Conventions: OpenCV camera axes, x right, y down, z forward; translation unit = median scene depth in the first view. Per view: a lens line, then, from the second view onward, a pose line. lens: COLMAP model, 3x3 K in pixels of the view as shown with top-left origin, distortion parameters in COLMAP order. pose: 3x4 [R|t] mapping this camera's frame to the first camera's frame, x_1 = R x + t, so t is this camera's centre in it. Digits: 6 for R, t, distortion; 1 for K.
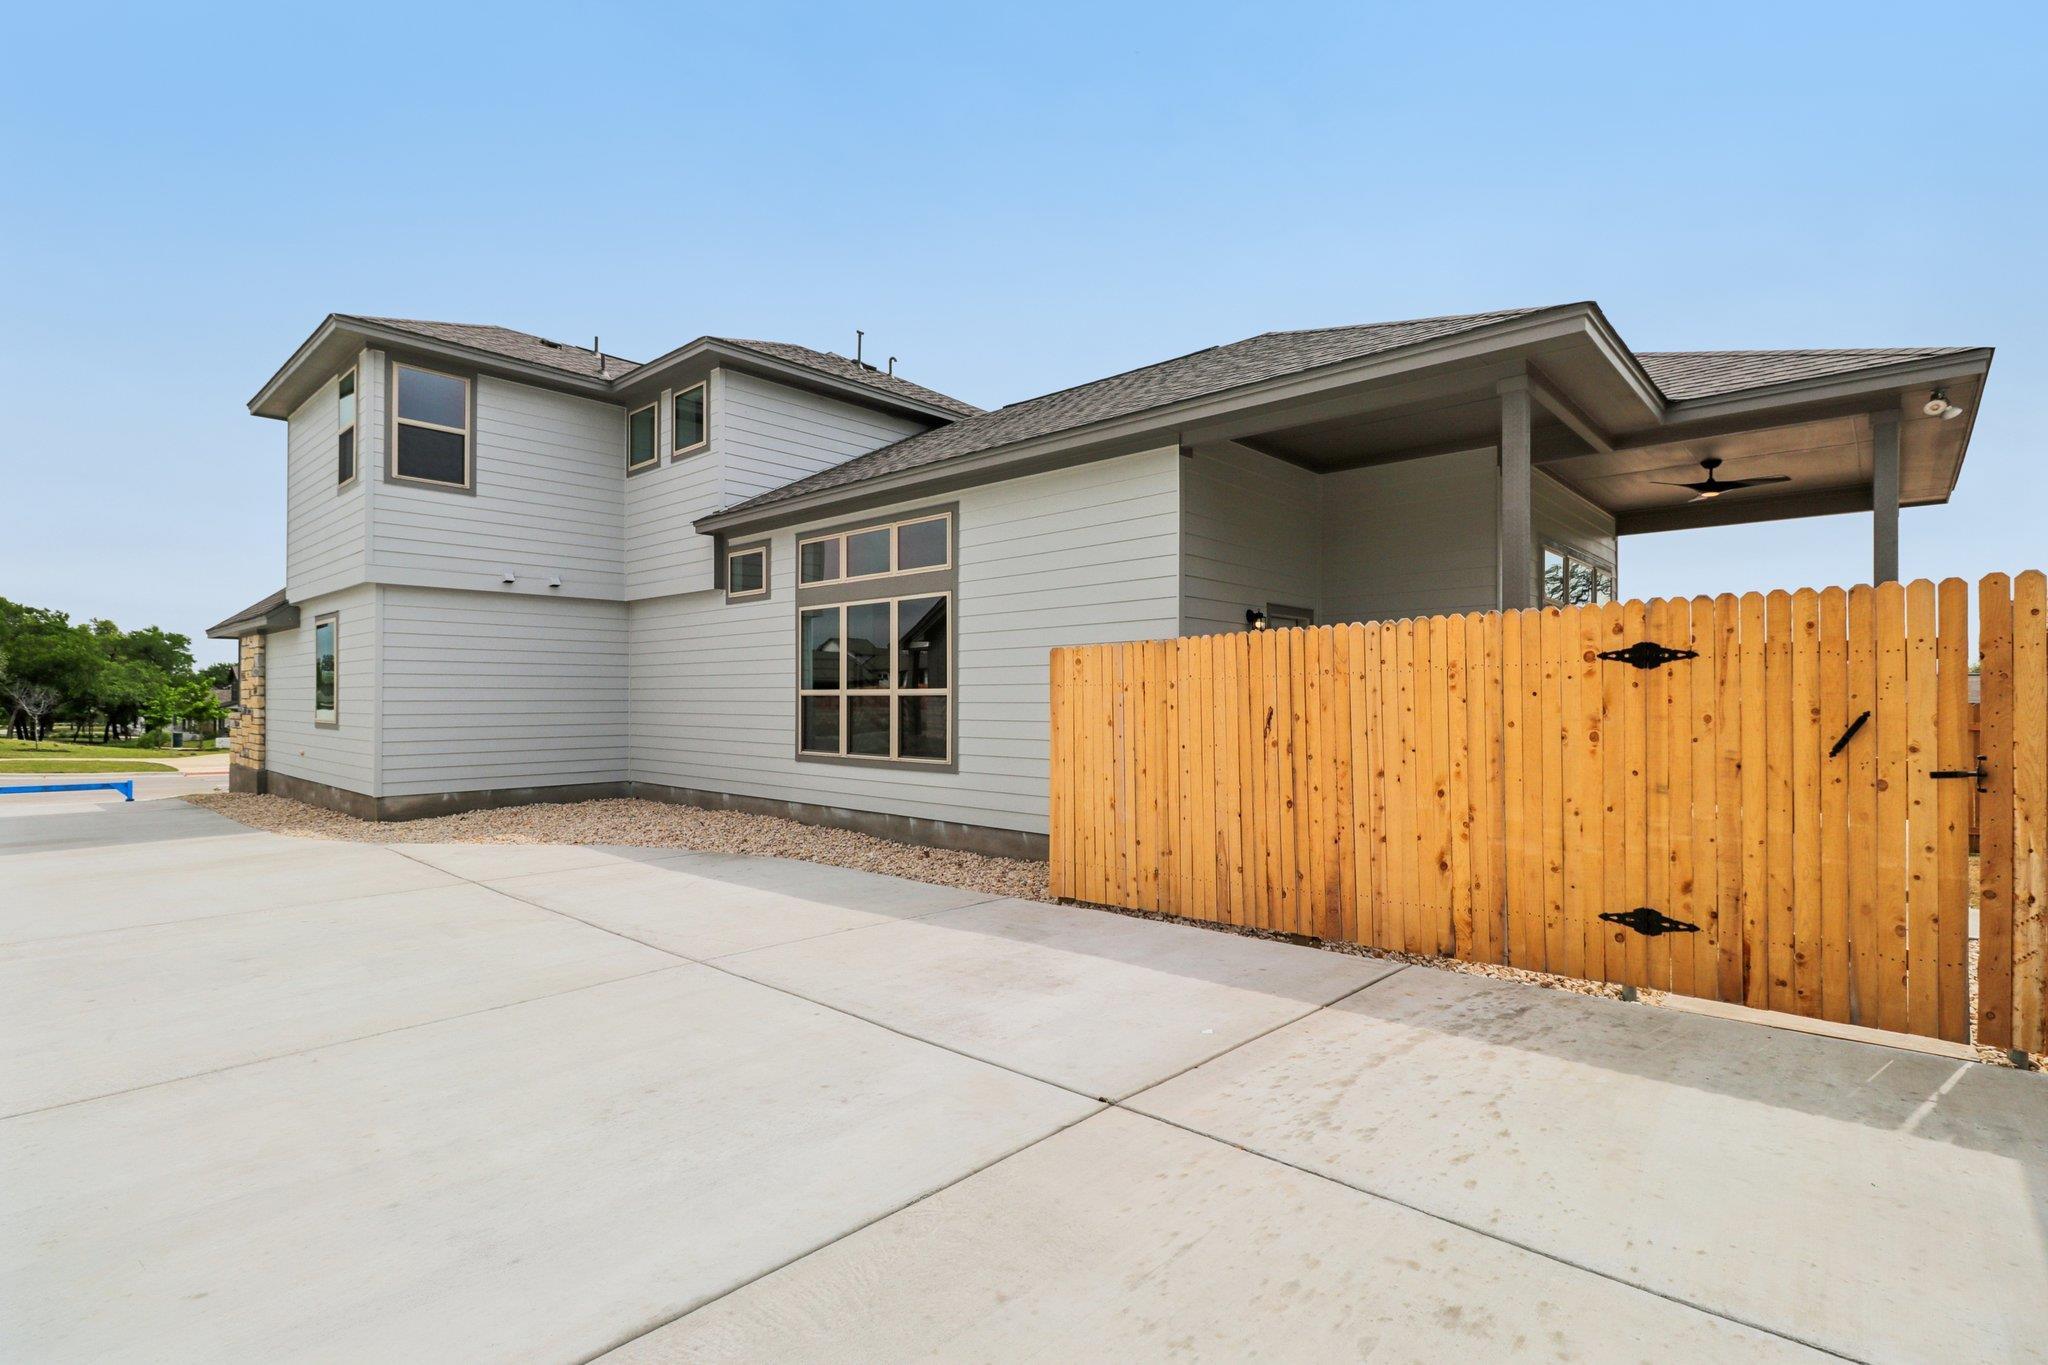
lens RADIAL K [[948.6, 0, 1021.1], [0, 948.6, 697.6], [0, 0, 1]] dist [0.001368, -0.000031]
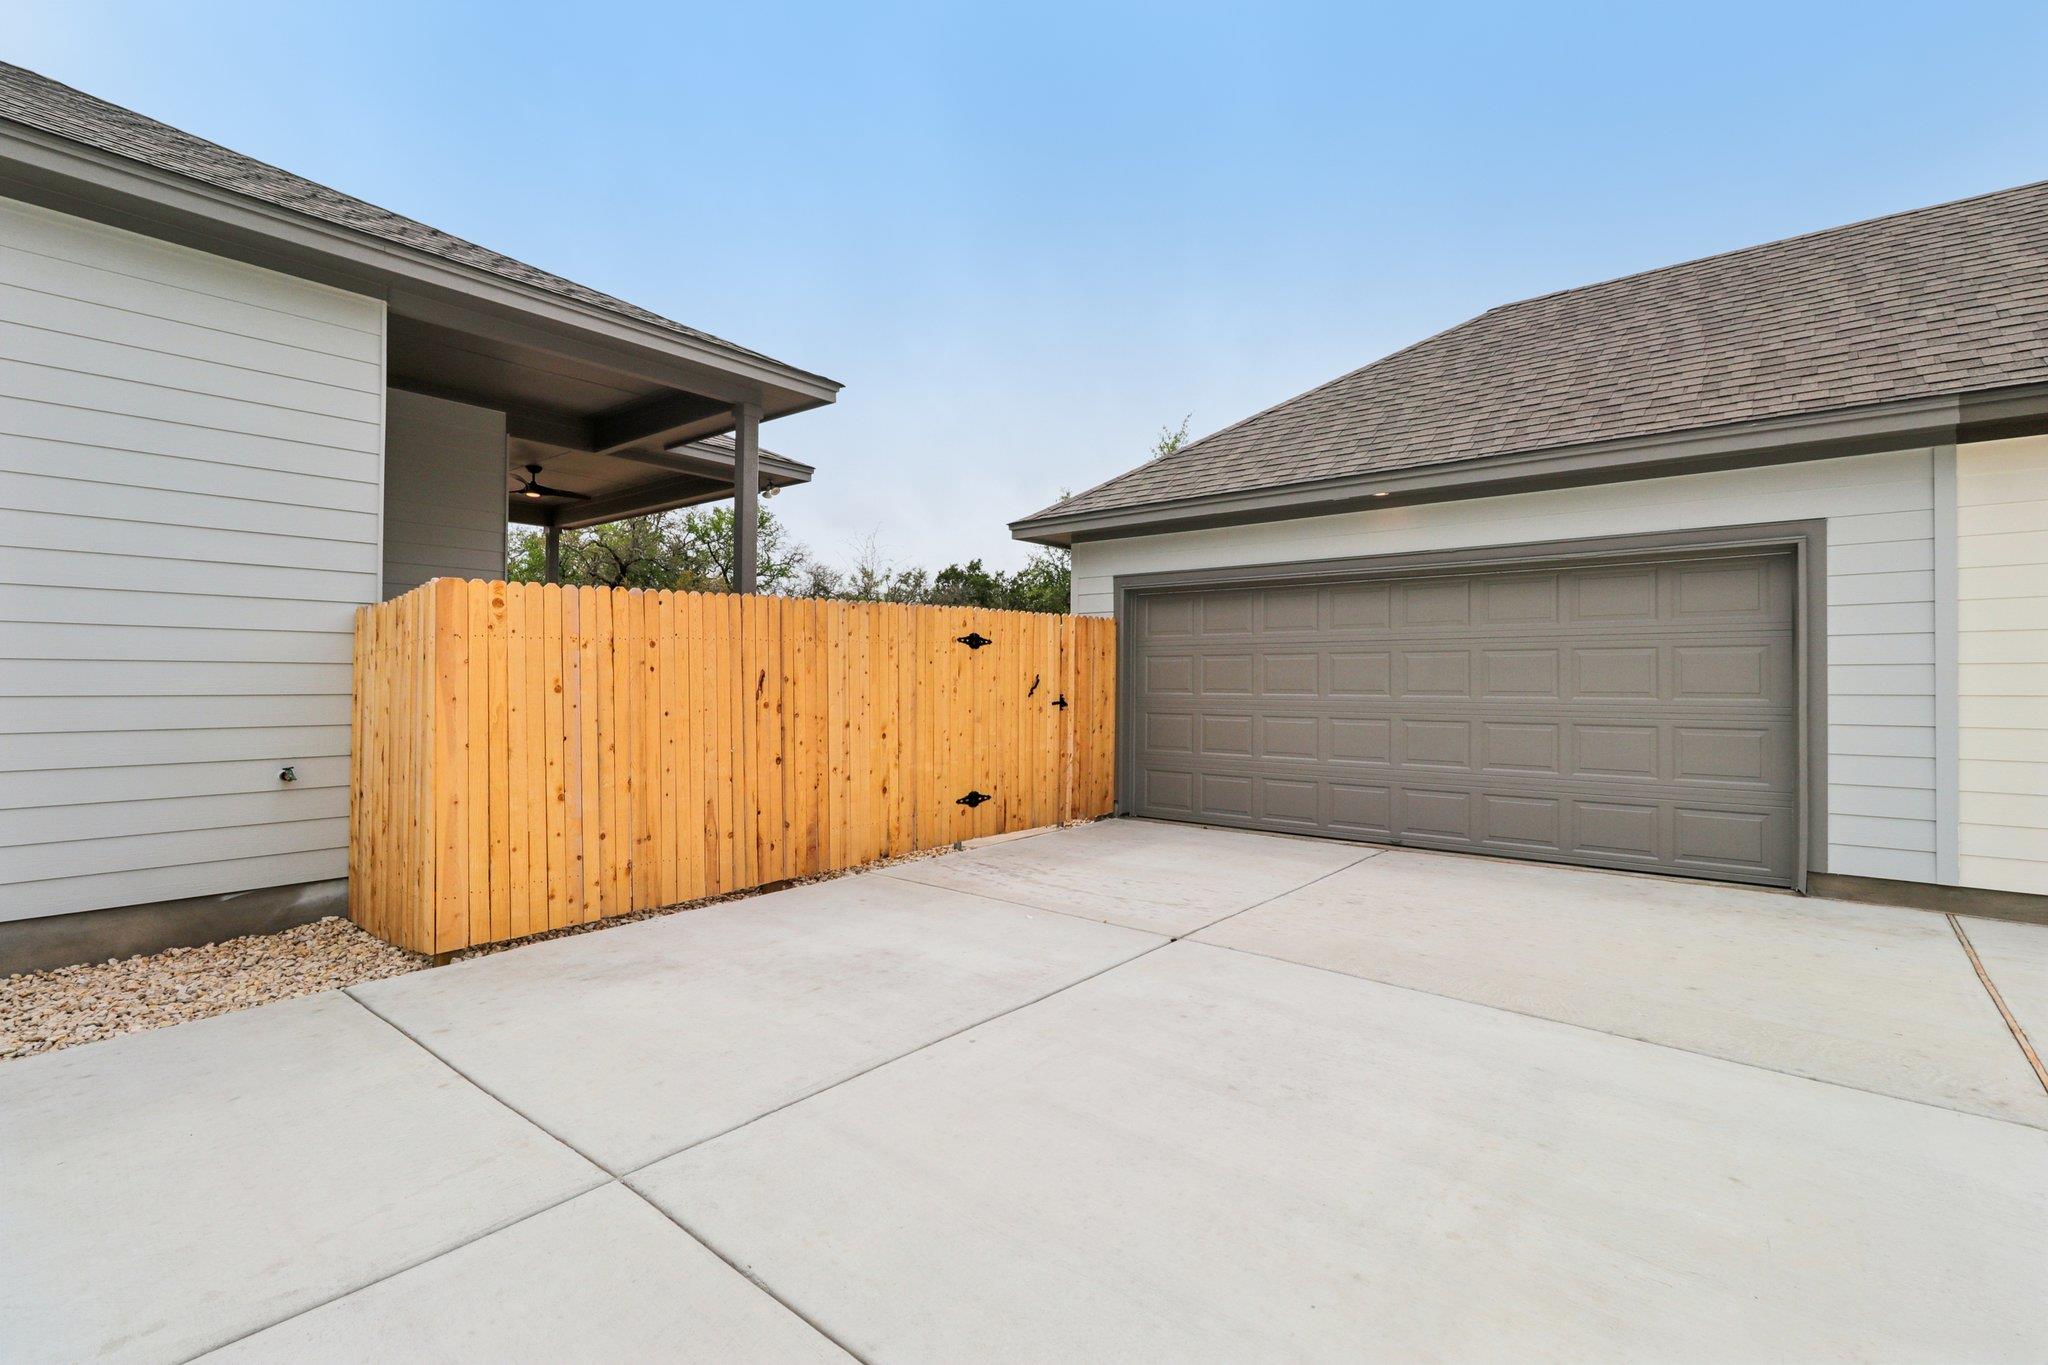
lens RADIAL K [[948.6, 0, 1020.2], [0, 948.6, 677.7], [0, 0, 1]] dist [0.001368, -0.000031]
pose [[-0.048641, 0.005058, 0.998804, -0.797492], [-0.006409, 0.999965, -0.005376, 0.022739], [-0.998796, -0.006663, -0.048607, 0.780001]]
